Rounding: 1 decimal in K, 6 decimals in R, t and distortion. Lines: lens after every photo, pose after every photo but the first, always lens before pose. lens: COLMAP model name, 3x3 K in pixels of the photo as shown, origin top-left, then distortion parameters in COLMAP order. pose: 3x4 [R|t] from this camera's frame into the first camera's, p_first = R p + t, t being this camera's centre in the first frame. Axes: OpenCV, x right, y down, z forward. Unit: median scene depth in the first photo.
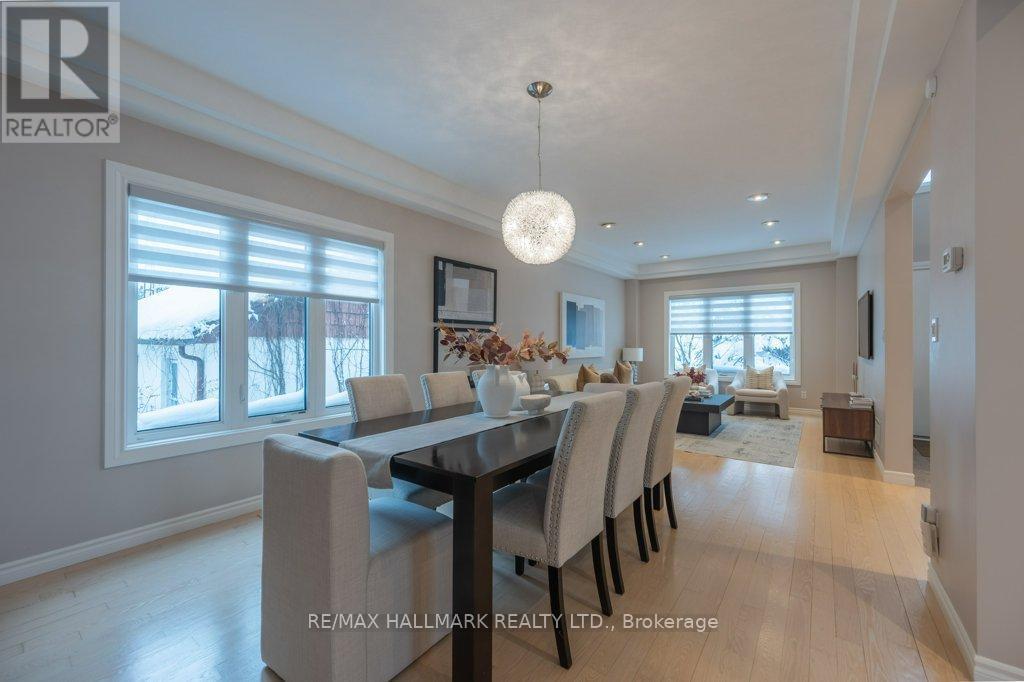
lens RADIAL K [[408.7, 0, 515.2], [0, 408.7, 339.5], [0, 0, 1]] dist [0.001290, -0.000151]
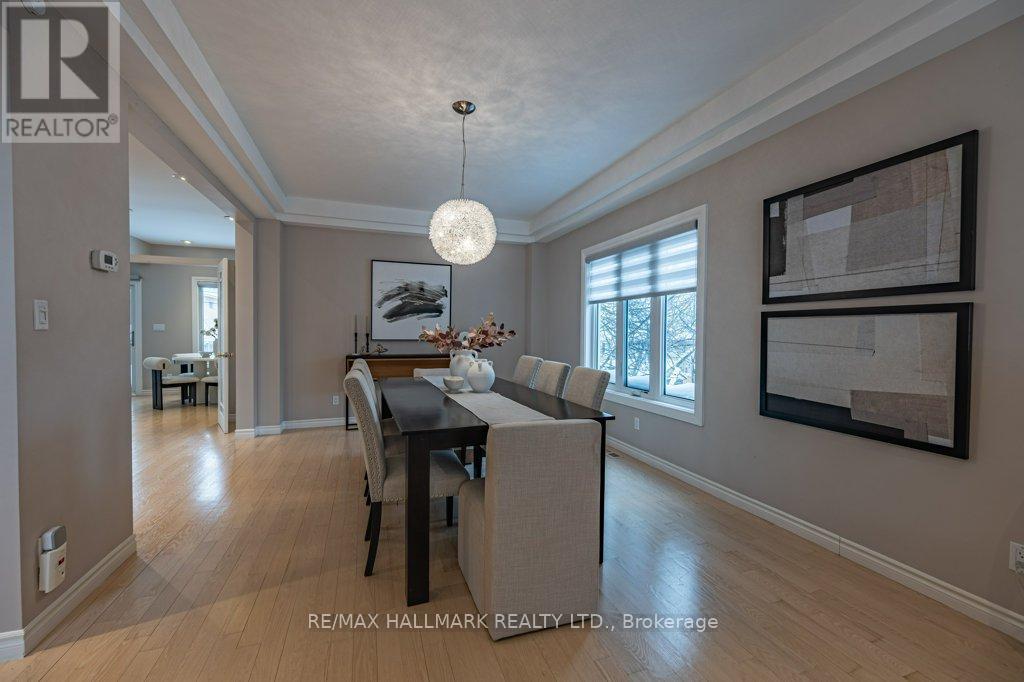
lens RADIAL K [[408.7, 0, 513.9], [0, 408.7, 341.1], [0, 0, 1]] dist [0.001290, -0.000151]
pose [[-0.549563, 0.009359, -0.835400, 0.608942], [-0.003634, 0.999901, 0.013593, 0.007929], [0.835444, 0.010506, -0.549475, 1.142695]]
